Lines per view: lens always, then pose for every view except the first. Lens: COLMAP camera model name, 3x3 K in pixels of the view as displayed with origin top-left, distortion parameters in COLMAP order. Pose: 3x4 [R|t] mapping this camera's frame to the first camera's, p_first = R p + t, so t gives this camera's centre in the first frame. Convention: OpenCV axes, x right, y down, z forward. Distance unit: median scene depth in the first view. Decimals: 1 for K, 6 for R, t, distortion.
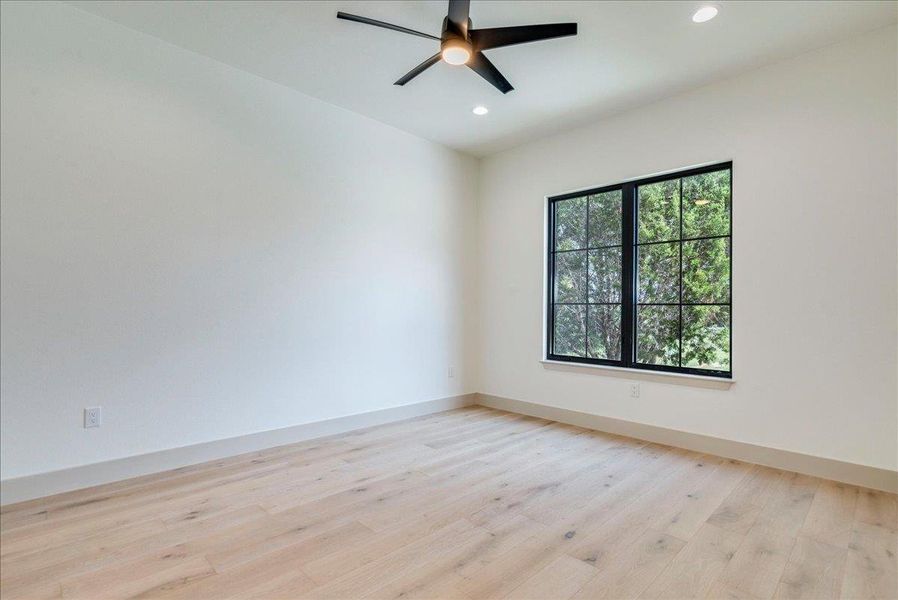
lens RADIAL K [[437.0, 0, 430.4], [0, 437.0, 302.7], [0, 0, 1]] dist [-0.003856, 0.010523]
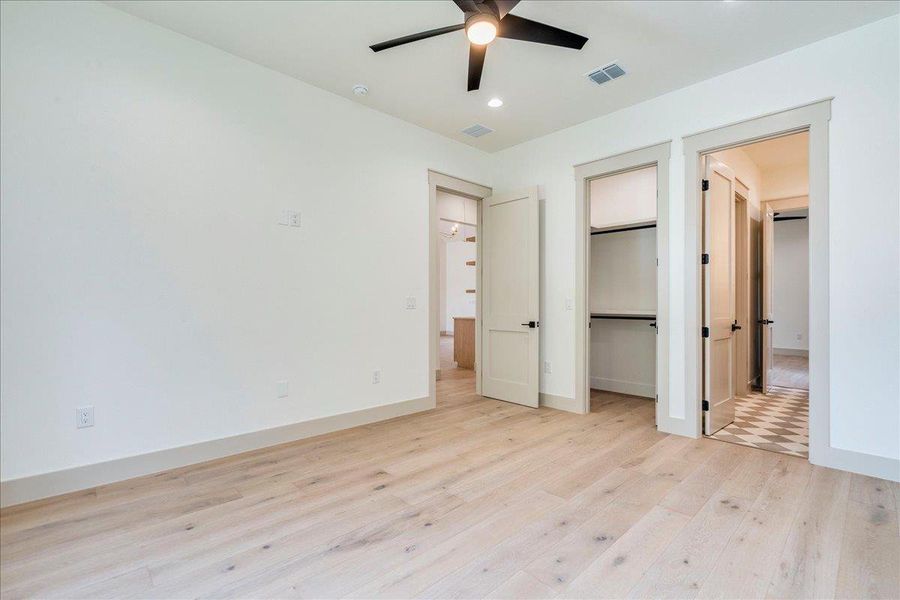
lens RADIAL K [[420.2, 0, 452.6], [0, 420.2, 299.1], [0, 0, 1]] dist [-0.000869, 0.000043]
pose [[-0.999208, -0.014329, -0.037127, 0.161012], [-0.013308, 0.999530, -0.027607, 0.039174], [0.037505, -0.027091, -0.998929, 2.067070]]
